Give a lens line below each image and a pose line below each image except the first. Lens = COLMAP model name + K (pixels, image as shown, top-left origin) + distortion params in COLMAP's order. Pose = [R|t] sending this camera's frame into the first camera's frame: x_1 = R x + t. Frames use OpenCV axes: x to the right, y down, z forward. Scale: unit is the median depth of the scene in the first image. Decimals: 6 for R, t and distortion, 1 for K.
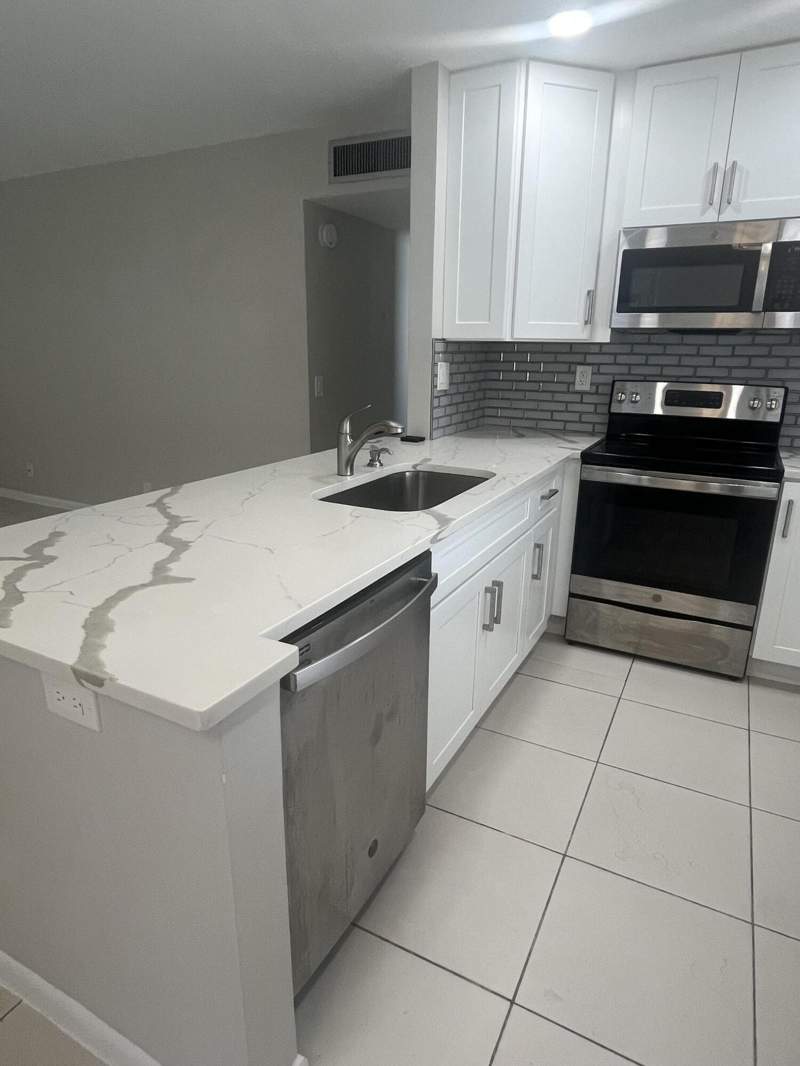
lens RADIAL K [[623.6, 0, 401.7], [0, 623.6, 534.5], [0, 0, 1]] dist [-0.001212, 0.003038]
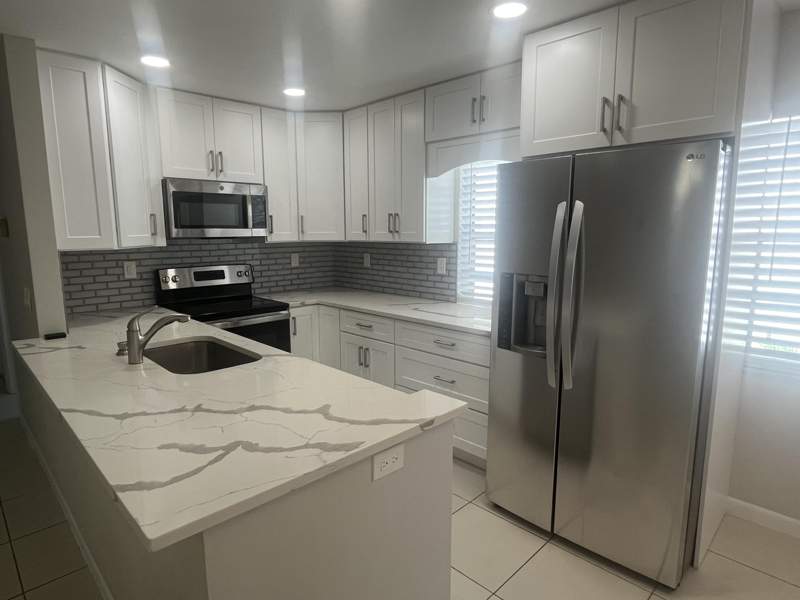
lens RADIAL K [[468.0, 0, 396.5], [0, 468.0, 297.8], [0, 0, 1]] dist [-0.001212, 0.003038]
pose [[0.306361, -0.154339, 0.939320, -0.647979], [0.283739, 0.956719, 0.064656, -0.108183], [-0.908645, 0.246714, 0.336893, 0.137431]]
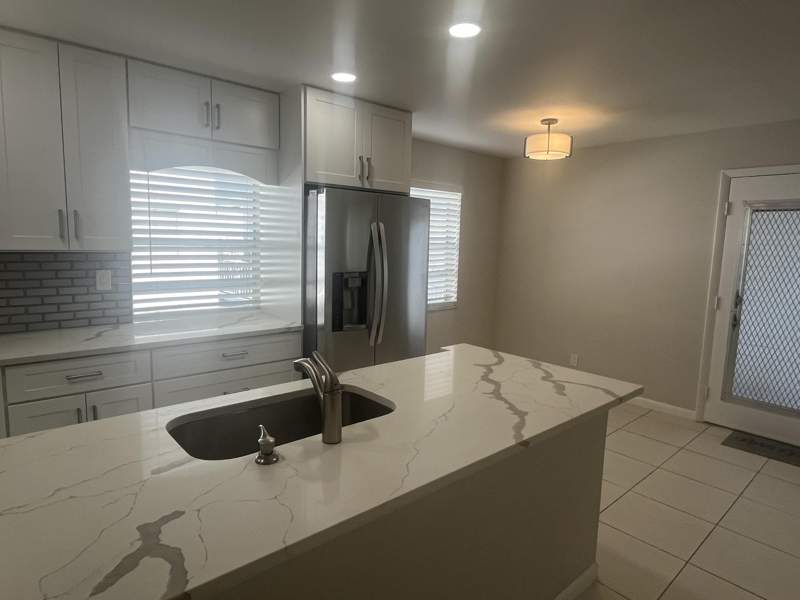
lens RADIAL K [[468.0, 0, 395.5], [0, 468.0, 300.4], [0, 0, 1]] dist [-0.001212, 0.003038]
pose [[-0.929997, -0.086356, 0.357278, -0.306374], [0.067439, 0.915421, 0.396807, -0.414149], [-0.361327, 0.393124, -0.845515, 1.155748]]
